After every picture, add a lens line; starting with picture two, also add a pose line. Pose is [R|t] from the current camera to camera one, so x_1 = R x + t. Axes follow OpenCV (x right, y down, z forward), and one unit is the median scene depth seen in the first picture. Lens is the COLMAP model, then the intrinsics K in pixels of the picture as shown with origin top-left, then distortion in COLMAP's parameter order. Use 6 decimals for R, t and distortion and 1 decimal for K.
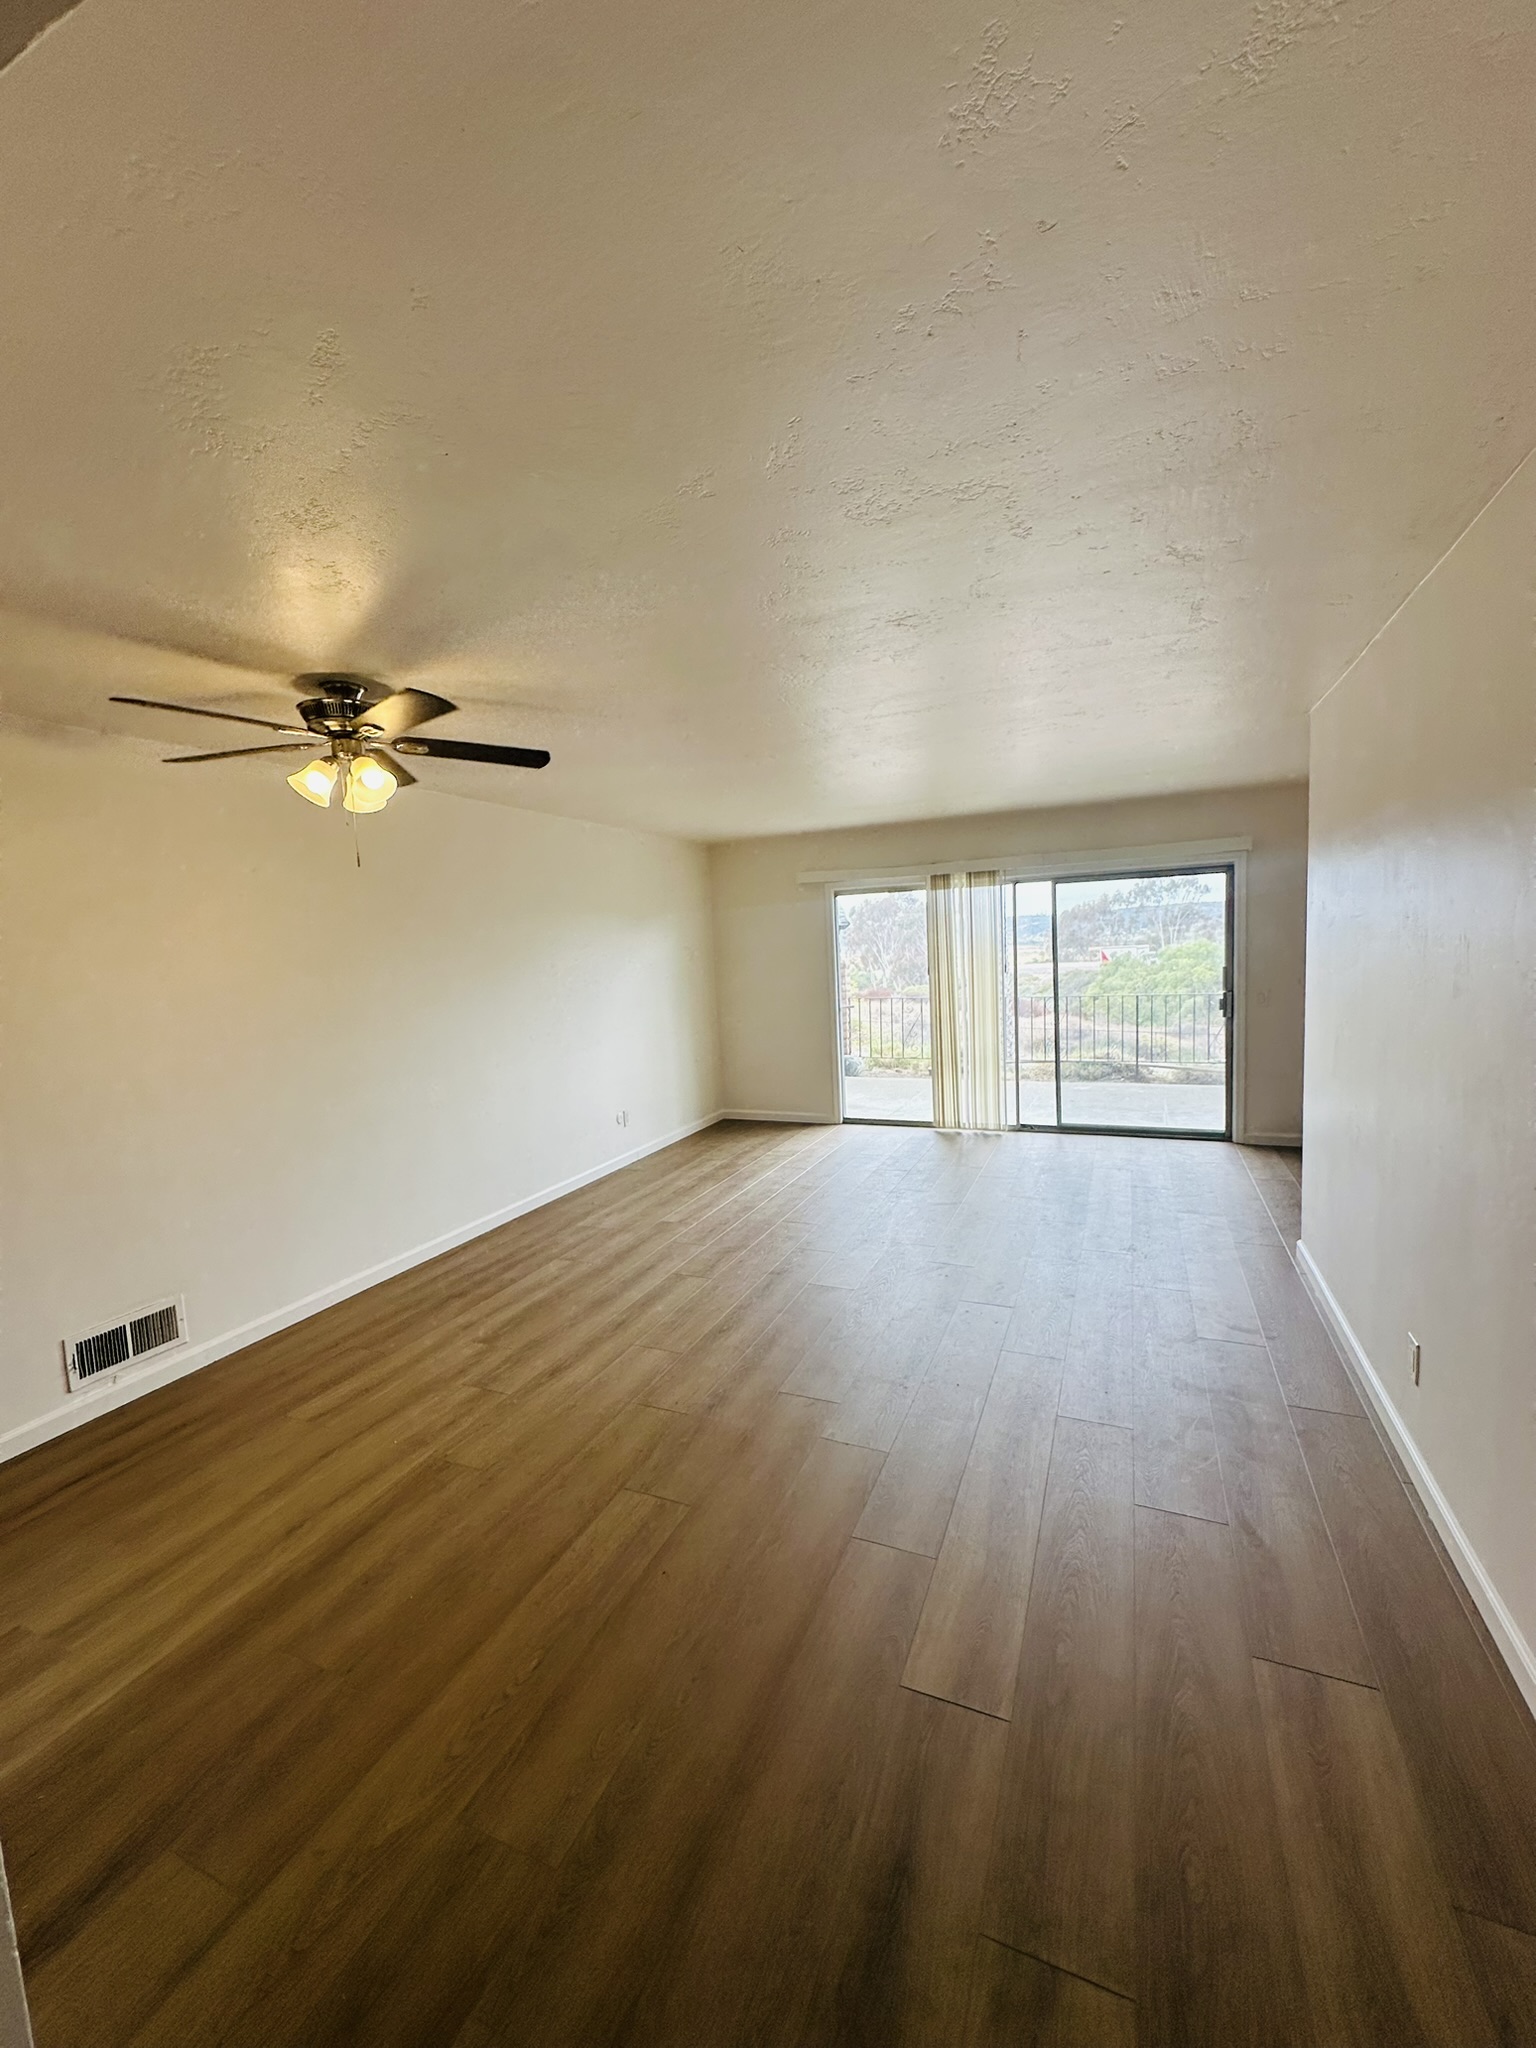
lens RADIAL K [[809.6, 0, 765.6], [0, 809.6, 1022.5], [0, 0, 1]] dist [-0.024989, -0.000041]
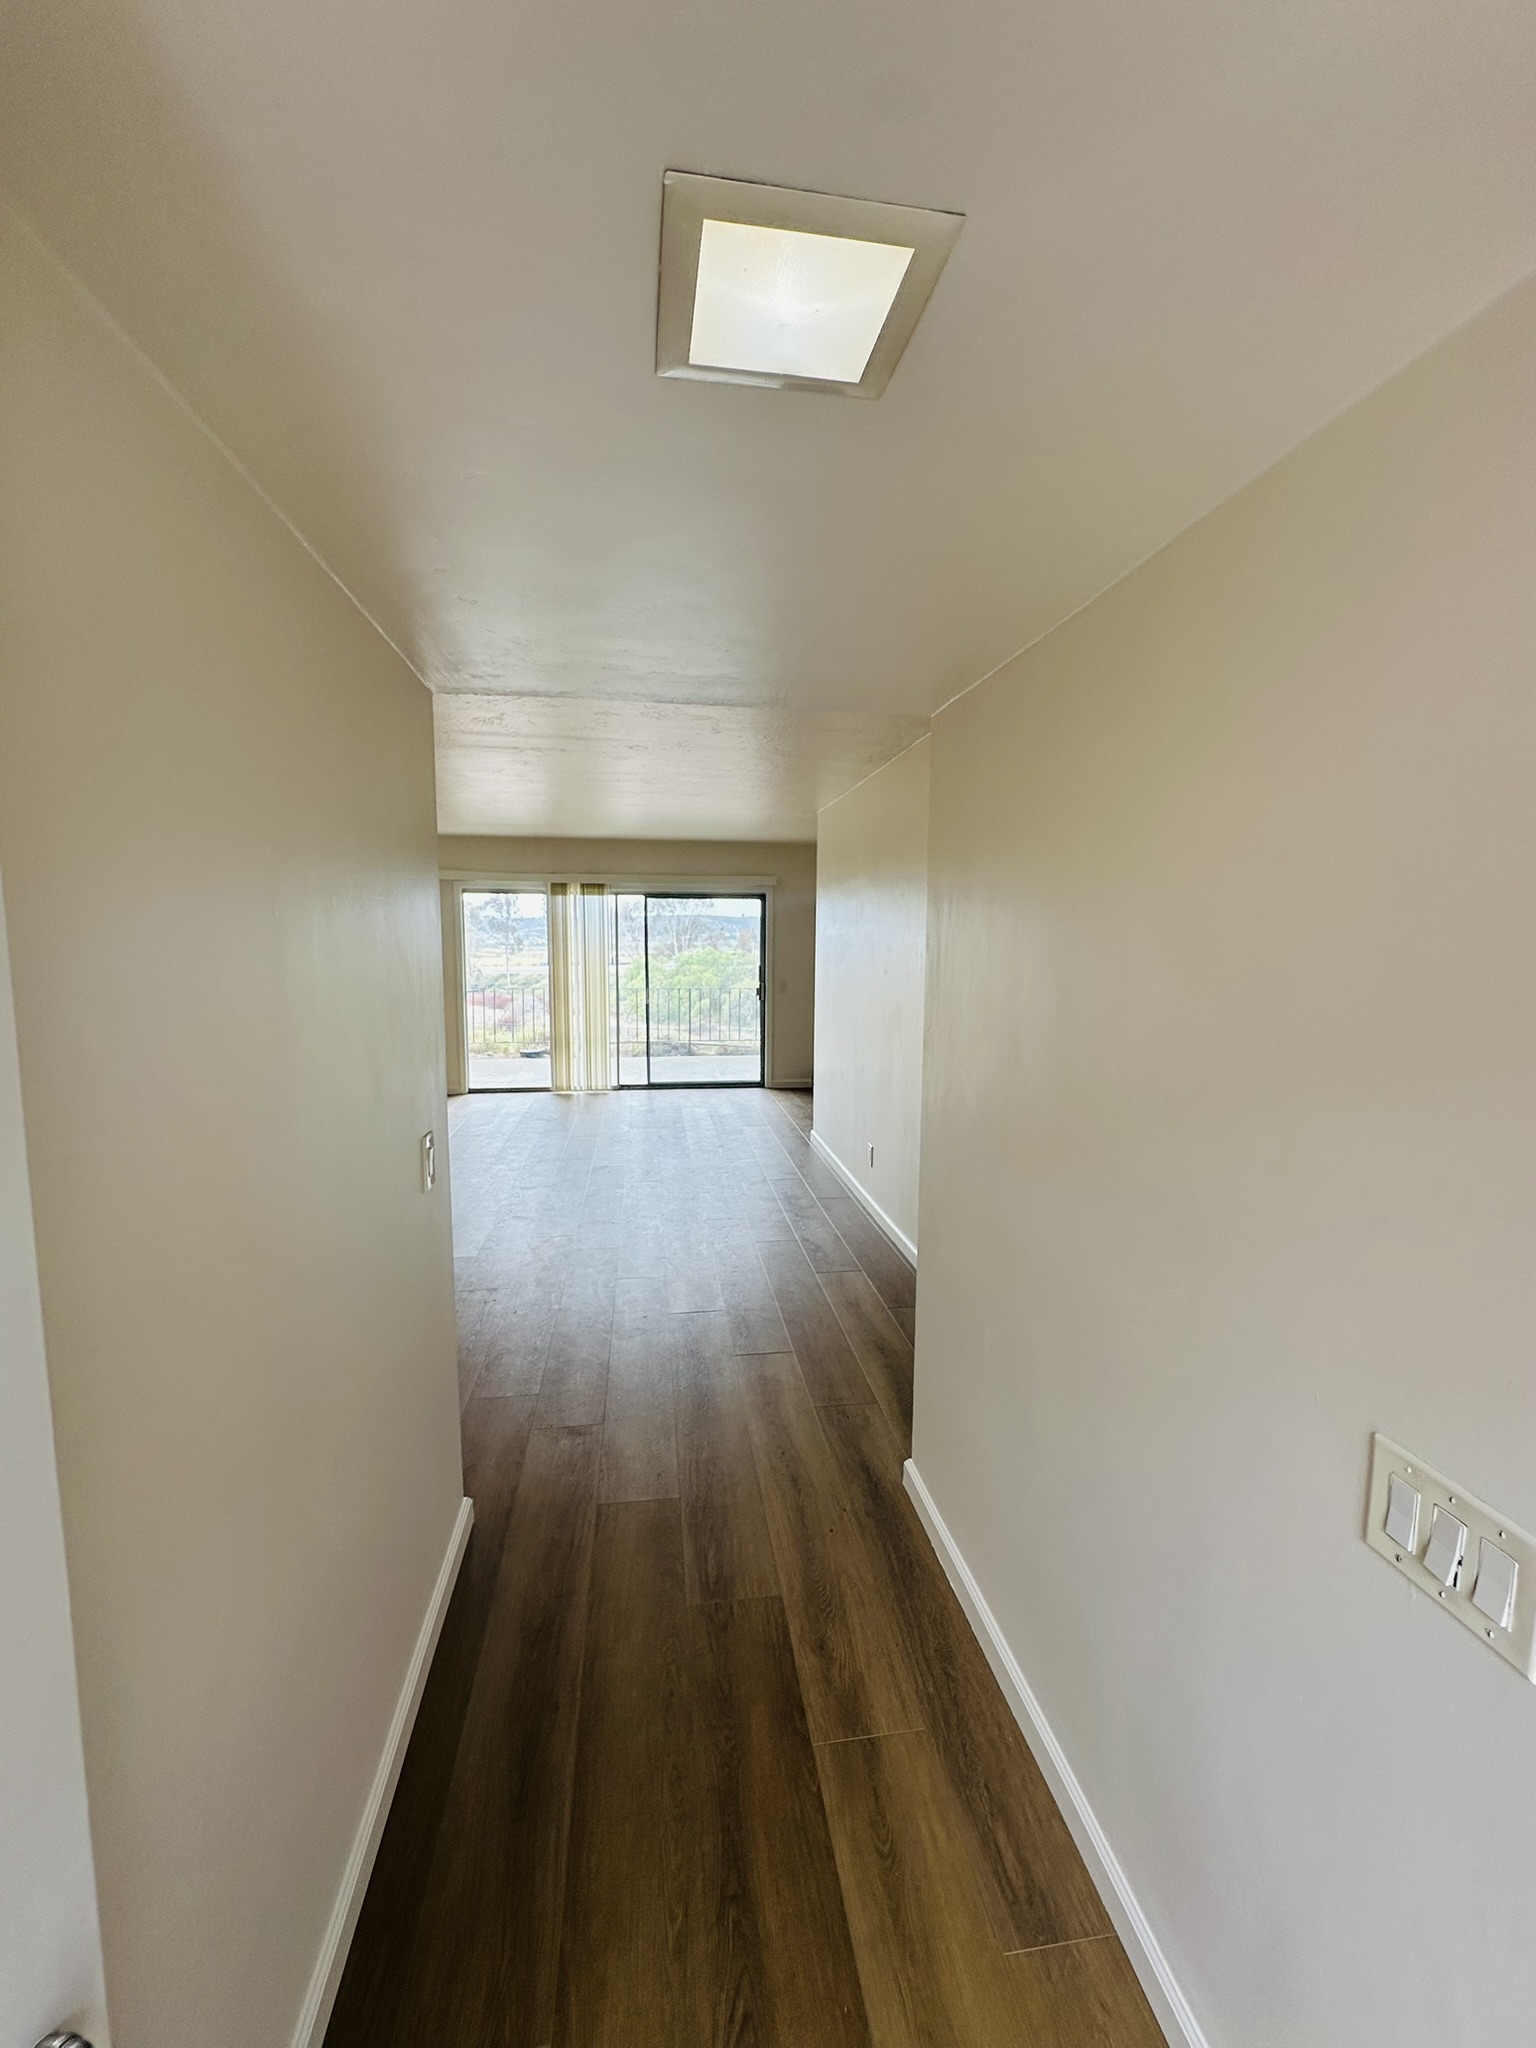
lens RADIAL K [[809.6, 0, 765.6], [0, 809.6, 1022.5], [0, 0, 1]] dist [-0.024989, -0.000041]
pose [[0.845660, -0.004503, 0.533703, -0.253029], [0.003959, 0.999990, 0.002164, 0.039091], [-0.533707, 0.000283, 0.845669, -0.299177]]
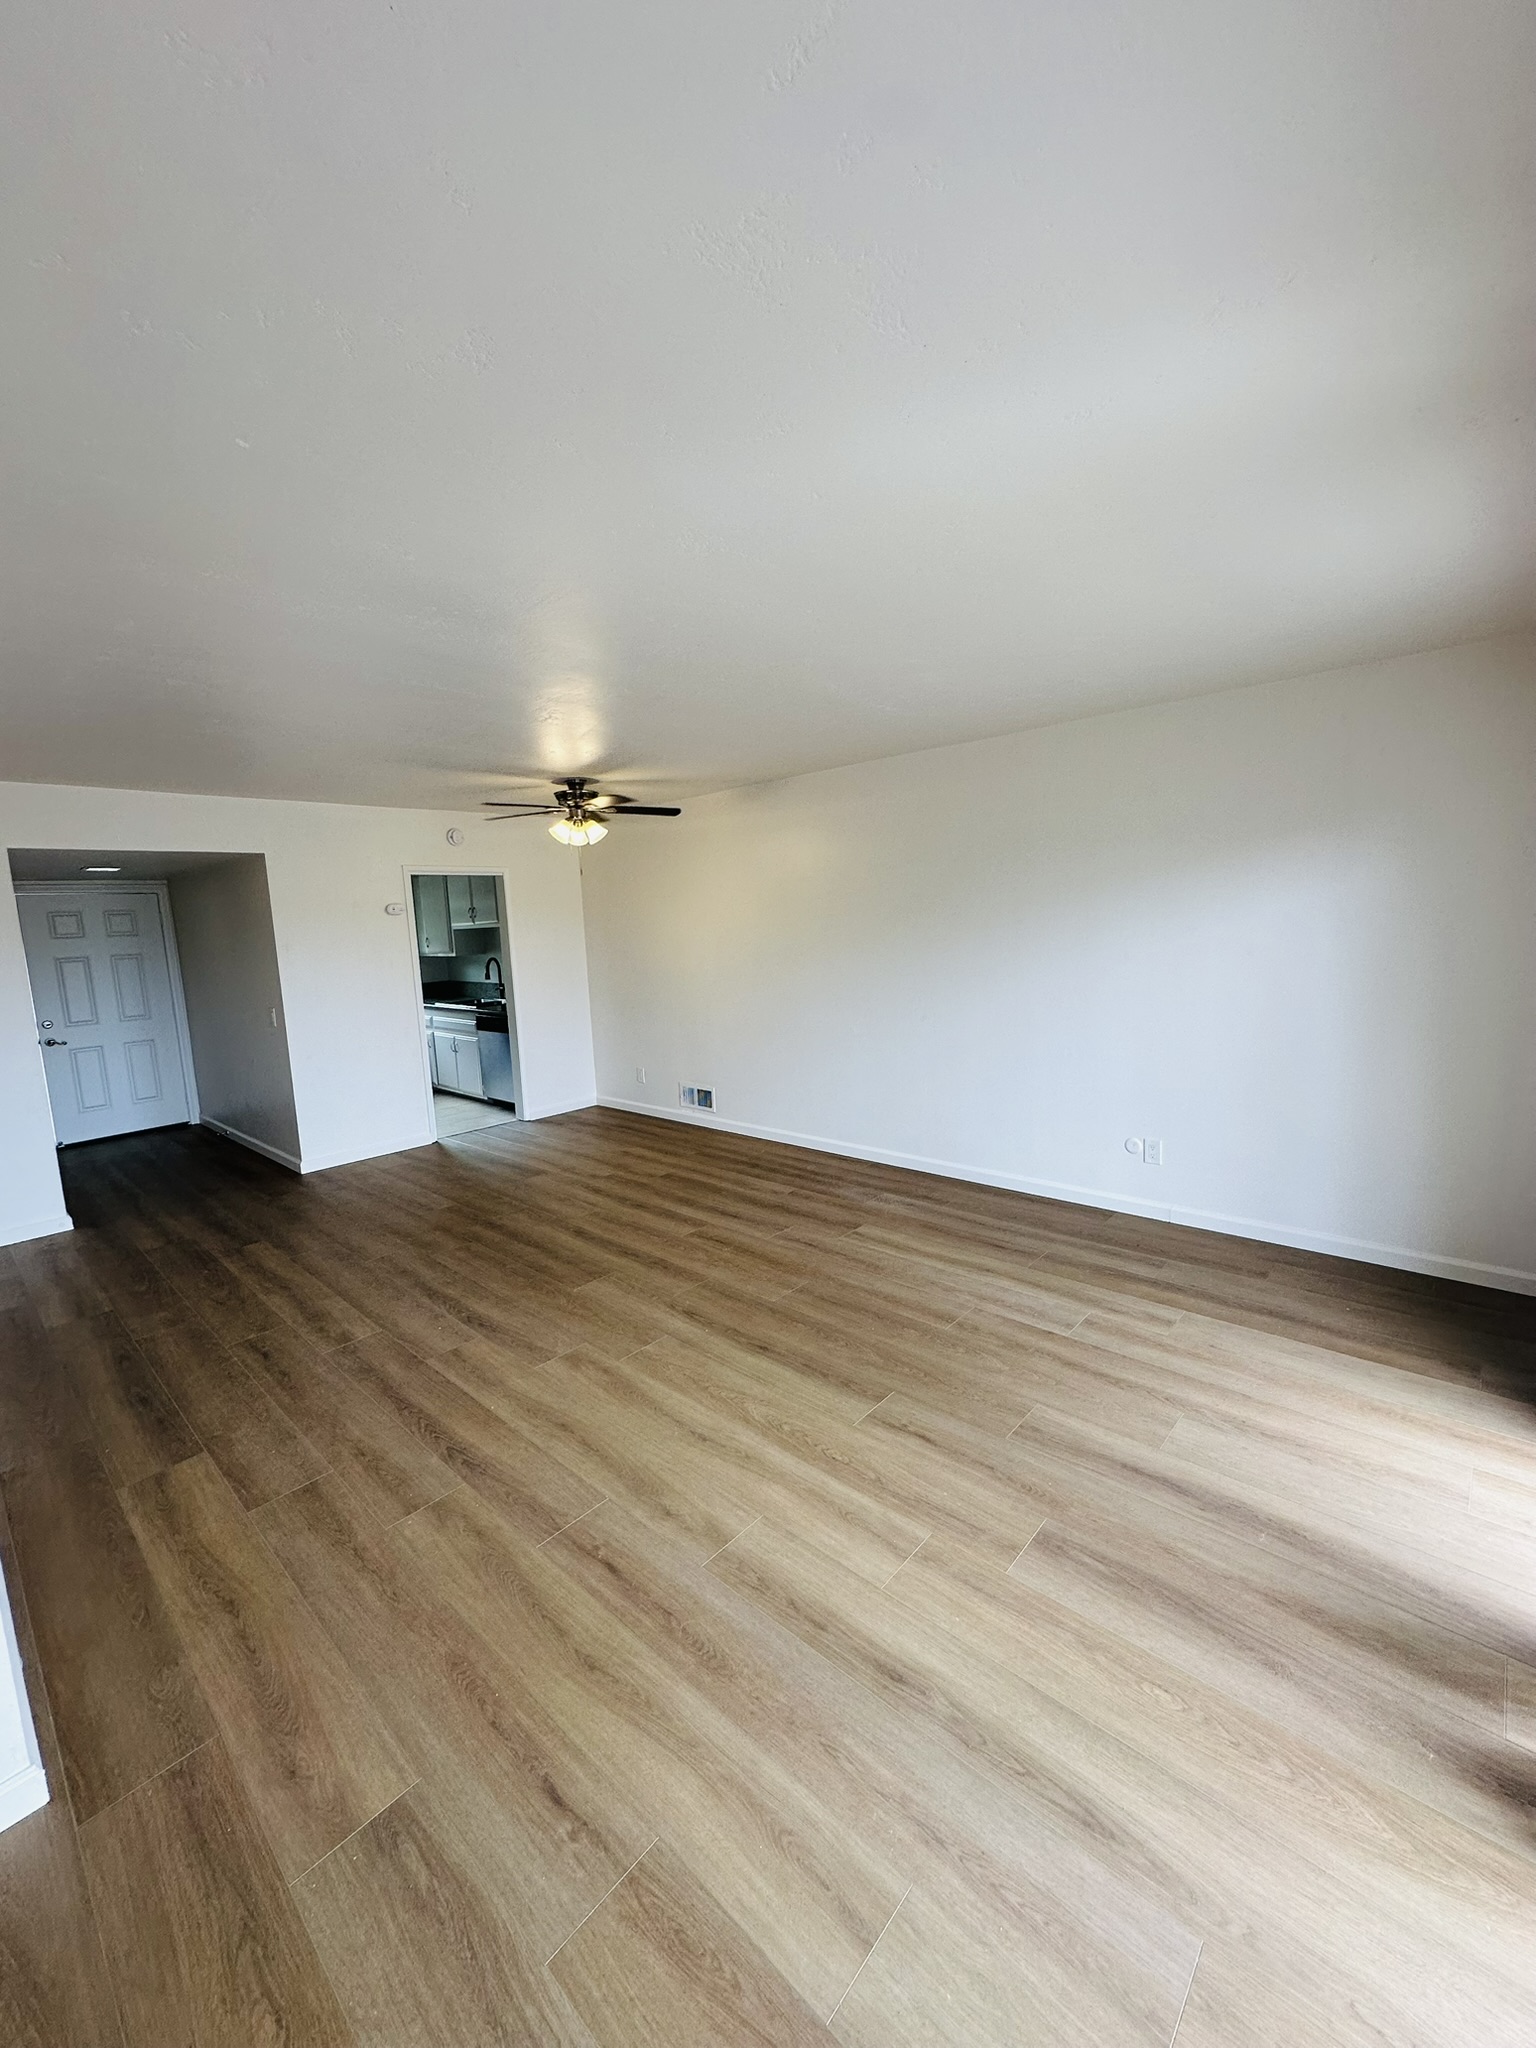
lens RADIAL K [[809.6, 0, 765.6], [0, 809.6, 1022.5], [0, 0, 1]] dist [-0.024989, -0.000041]
pose [[-0.305202, 0.189062, -0.933331, 0.768546], [-0.036850, 0.977015, 0.209961, -0.167075], [0.951574, 0.098474, -0.291220, 1.282479]]
